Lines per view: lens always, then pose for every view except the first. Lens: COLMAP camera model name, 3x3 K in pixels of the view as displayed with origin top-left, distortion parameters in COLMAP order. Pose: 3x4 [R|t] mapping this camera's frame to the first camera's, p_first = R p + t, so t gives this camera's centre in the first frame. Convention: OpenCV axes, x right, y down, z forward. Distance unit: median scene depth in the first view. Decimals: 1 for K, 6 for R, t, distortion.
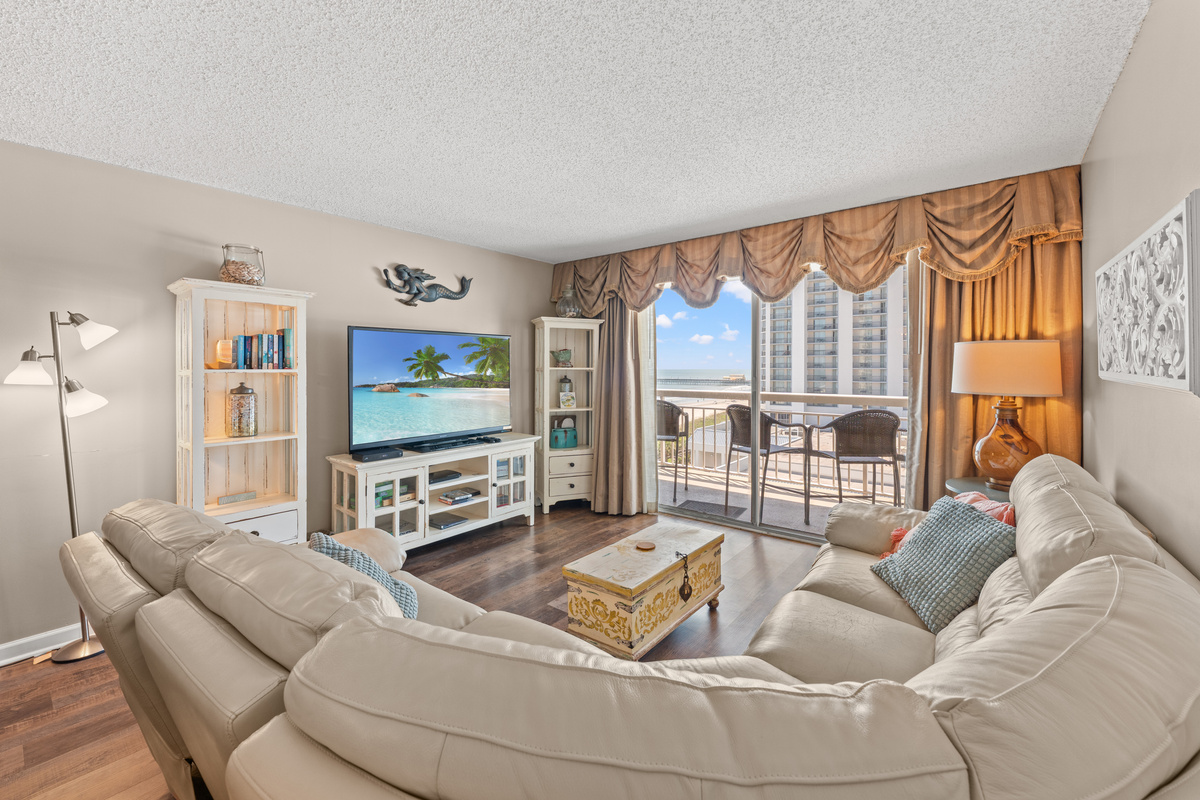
lens RADIAL K [[493.2, 0, 592.8], [0, 493.2, 372.1], [0, 0, 1]] dist [0.001075, -0.000294]
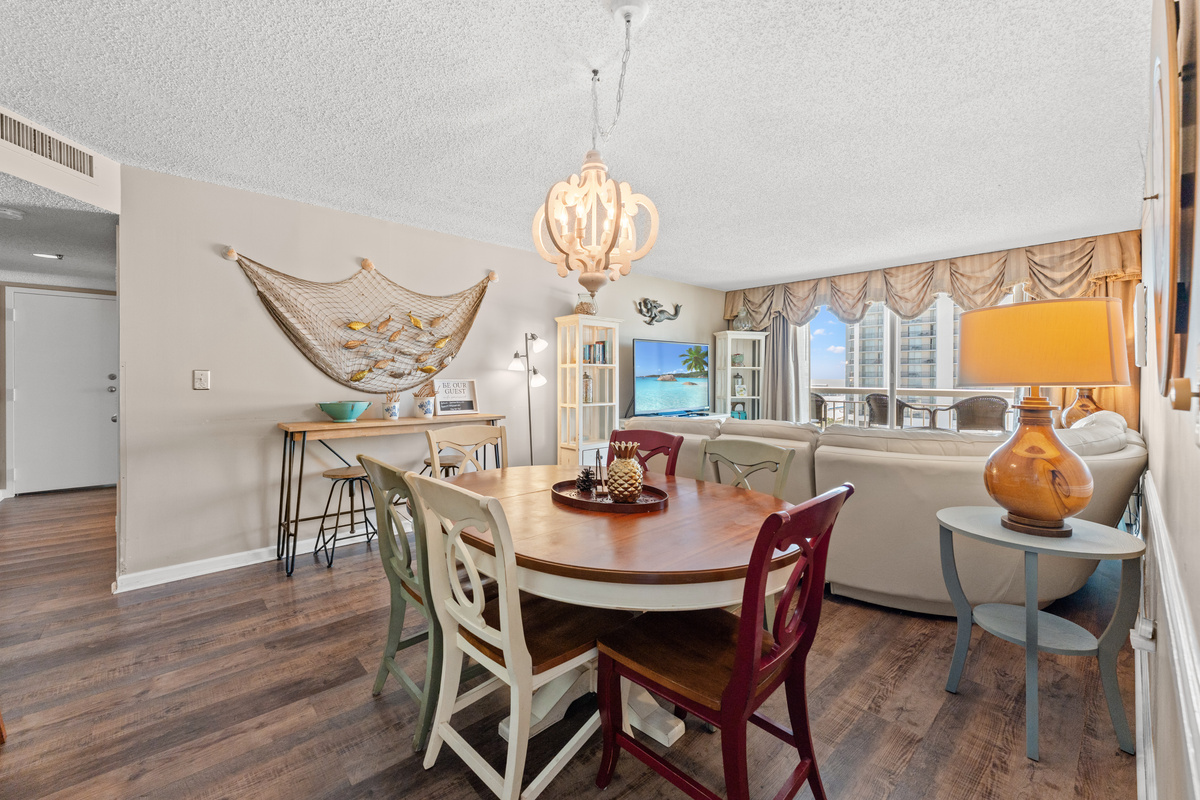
lens RADIAL K [[486.5, 0, 594.6], [0, 486.5, 378.6], [0, 0, 1]] dist [-0.000403, 0.000118]
pose [[0.988793, 0.004257, -0.149234, -0.318114], [-0.004893, 0.999980, -0.003896, 0.038114], [0.149215, 0.004582, 0.988794, -0.515620]]
